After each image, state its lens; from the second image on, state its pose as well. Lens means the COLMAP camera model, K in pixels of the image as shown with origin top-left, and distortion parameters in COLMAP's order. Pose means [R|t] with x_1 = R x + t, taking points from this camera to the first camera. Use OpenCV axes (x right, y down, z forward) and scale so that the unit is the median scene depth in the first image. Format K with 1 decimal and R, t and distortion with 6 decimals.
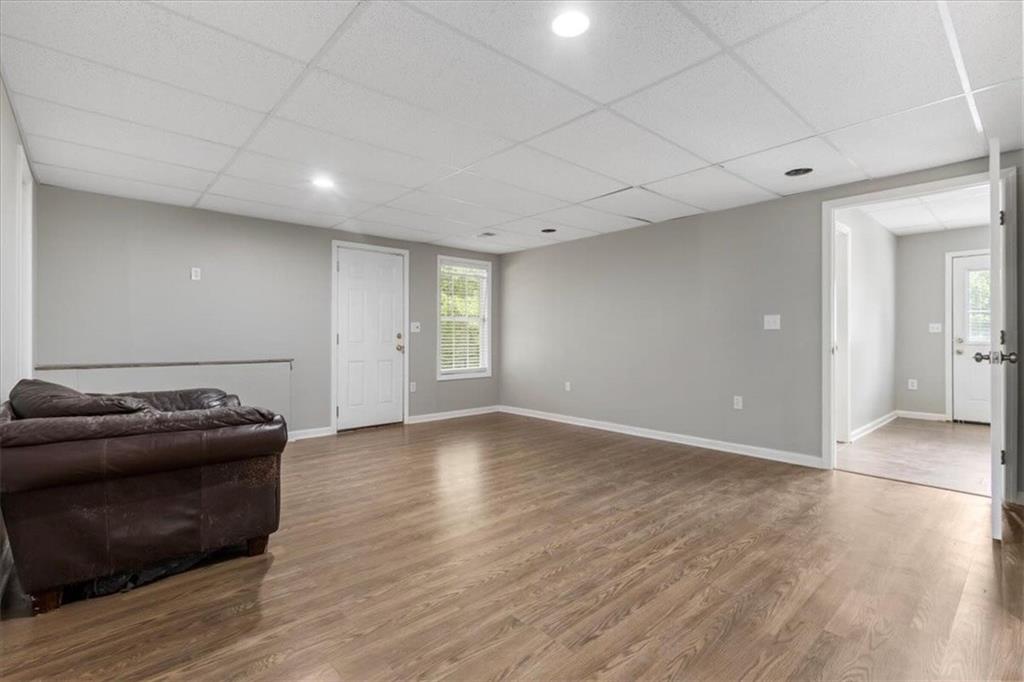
lens RADIAL K [[468.4, 0, 509.5], [0, 468.4, 339.9], [0, 0, 1]] dist [0.006298, -0.000664]
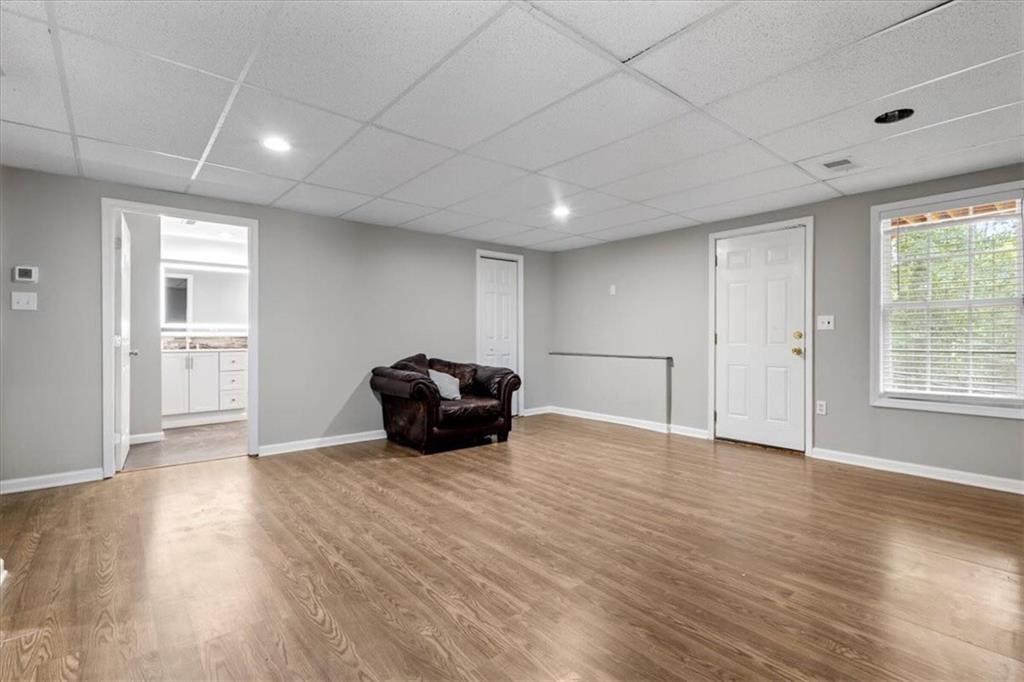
lens RADIAL K [[468.4, 0, 509.8], [0, 468.4, 337.6], [0, 0, 1]] dist [0.006298, -0.000664]
pose [[-0.026653, 0.004806, -0.999633, 0.978559], [-0.005051, 0.999975, 0.004943, -0.010545], [0.999632, 0.005181, -0.026628, 1.043616]]
